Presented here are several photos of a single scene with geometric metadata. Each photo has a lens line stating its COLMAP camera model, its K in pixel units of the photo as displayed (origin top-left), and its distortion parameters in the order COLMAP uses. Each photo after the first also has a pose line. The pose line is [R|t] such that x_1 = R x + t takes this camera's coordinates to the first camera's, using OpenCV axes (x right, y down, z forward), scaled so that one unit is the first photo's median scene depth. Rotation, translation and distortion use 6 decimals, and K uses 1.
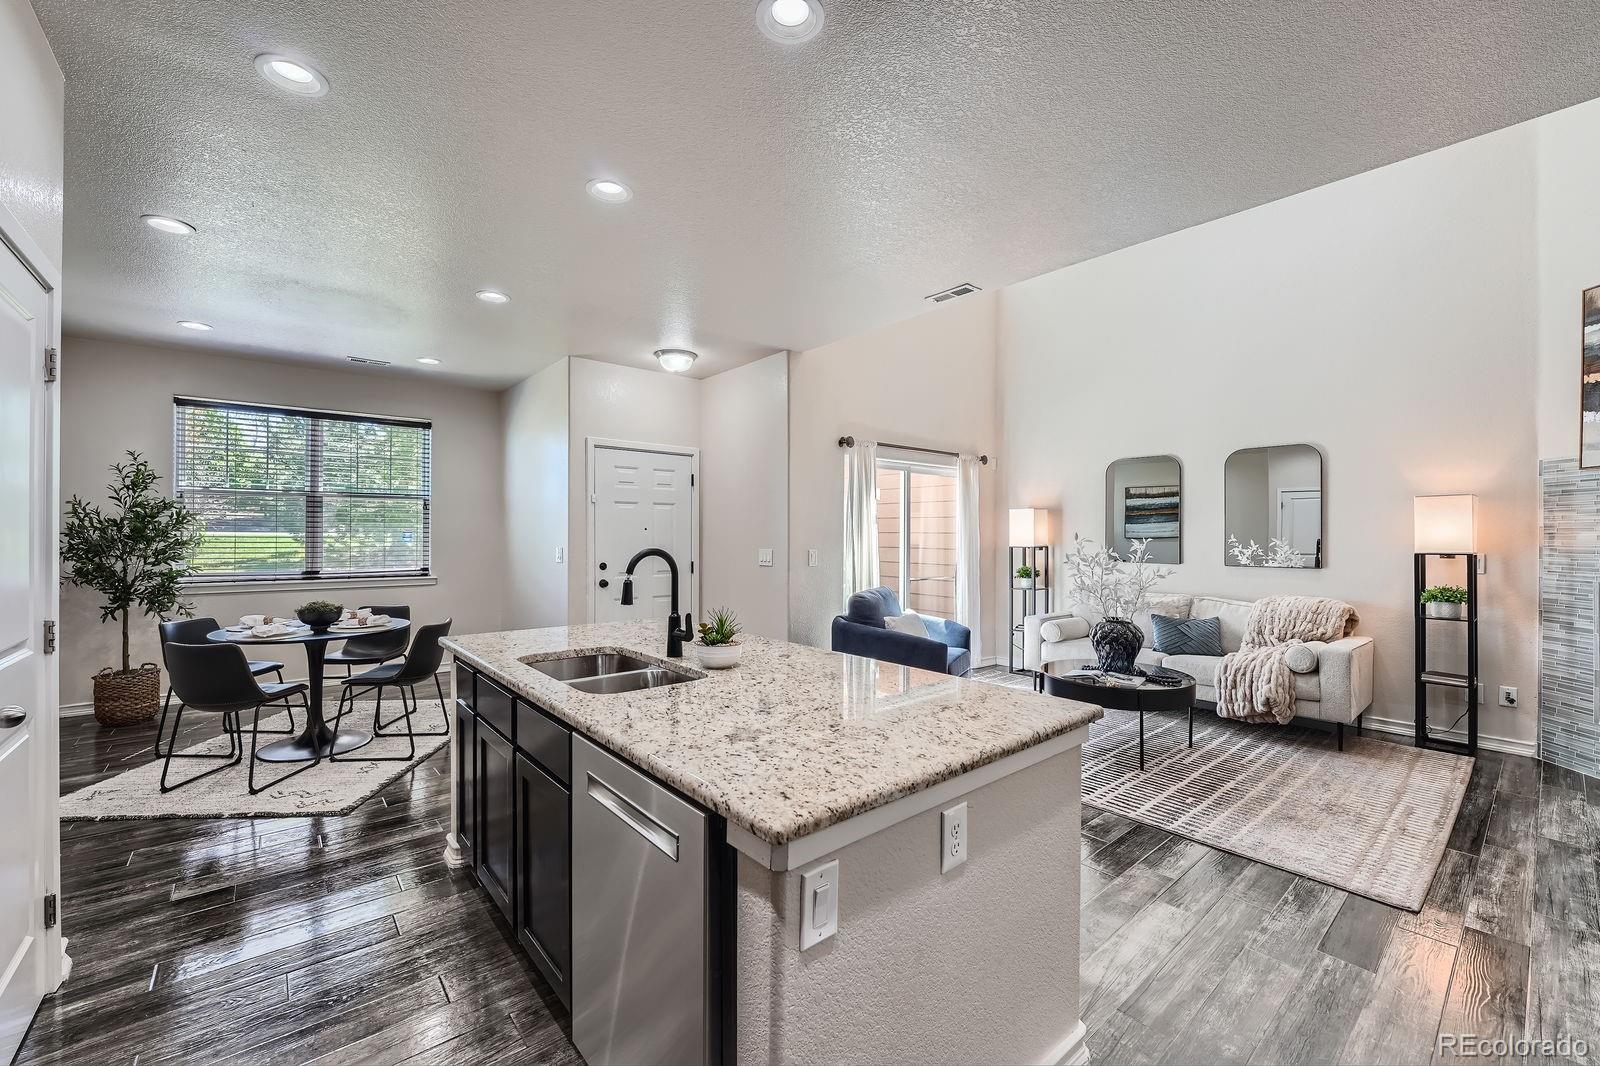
lens RADIAL K [[646.6, 0, 794.2], [0, 646.6, 534.2], [0, 0, 1]] dist [-0.010495, -0.000193]
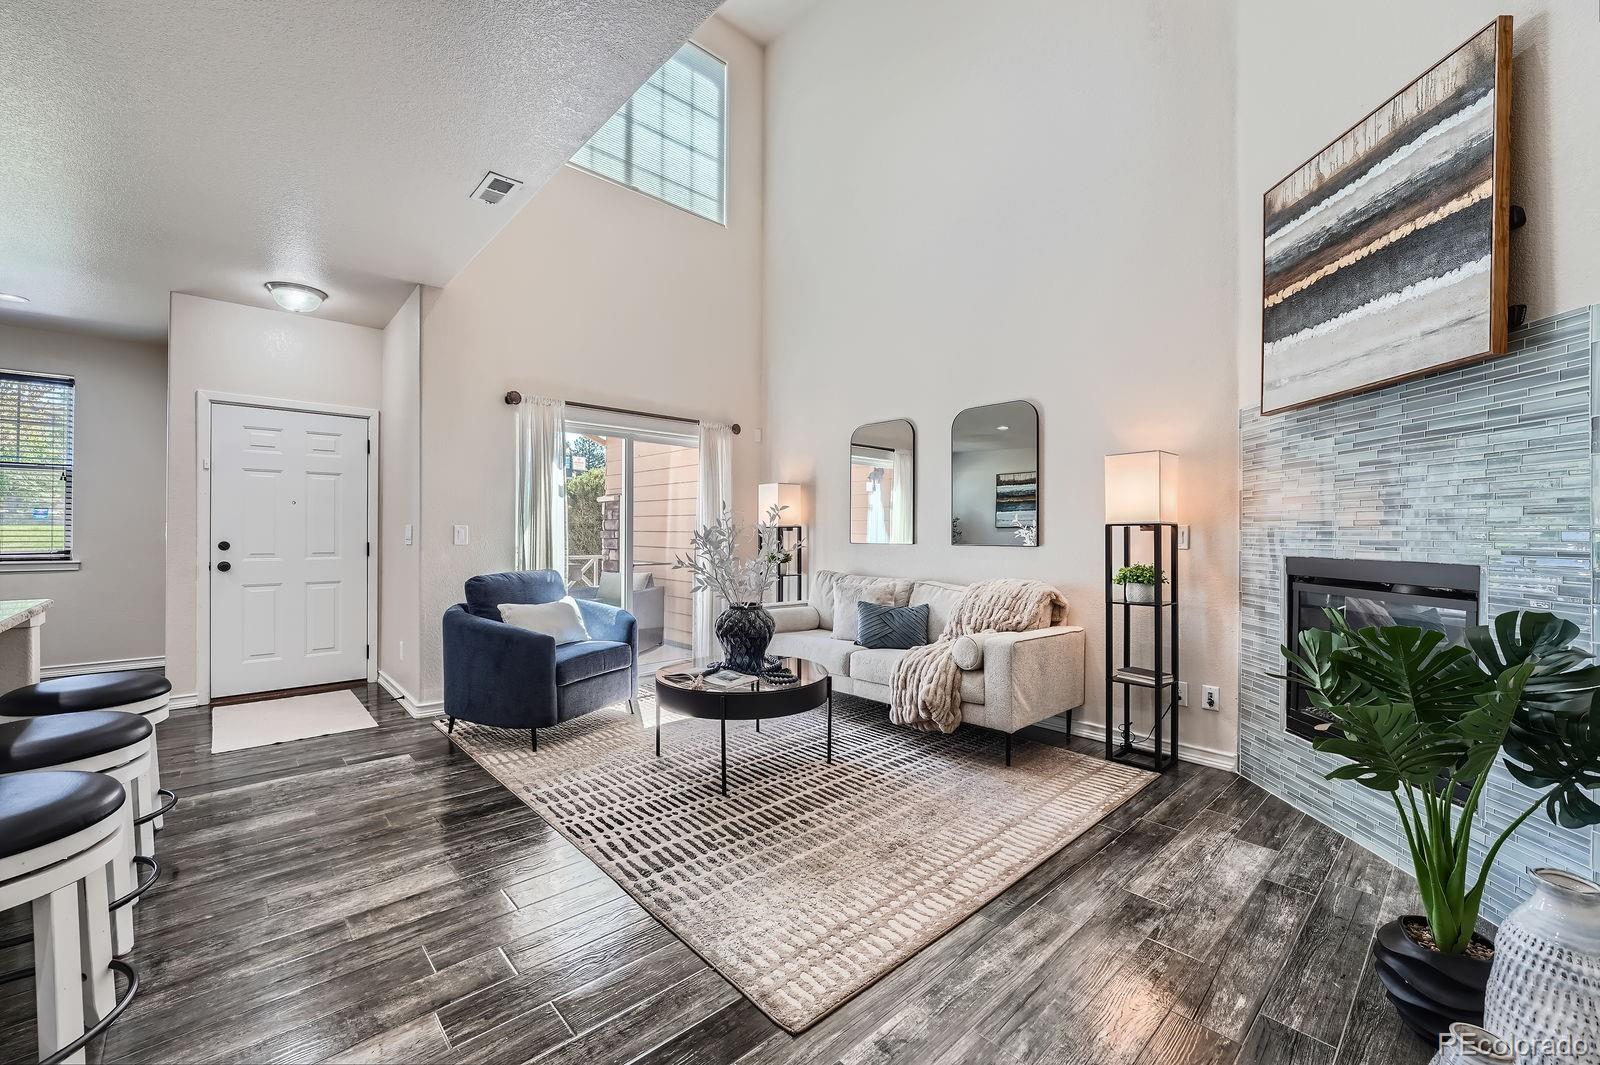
lens RADIAL K [[646.6, 0, 793.5], [0, 646.6, 529.3], [0, 0, 1]] dist [-0.010495, -0.000193]
pose [[0.999074, 0.001554, 0.042990, 0.531460], [-0.001389, 0.999992, -0.003878, 0.040238], [-0.042996, 0.003815, 0.999068, 0.186351]]
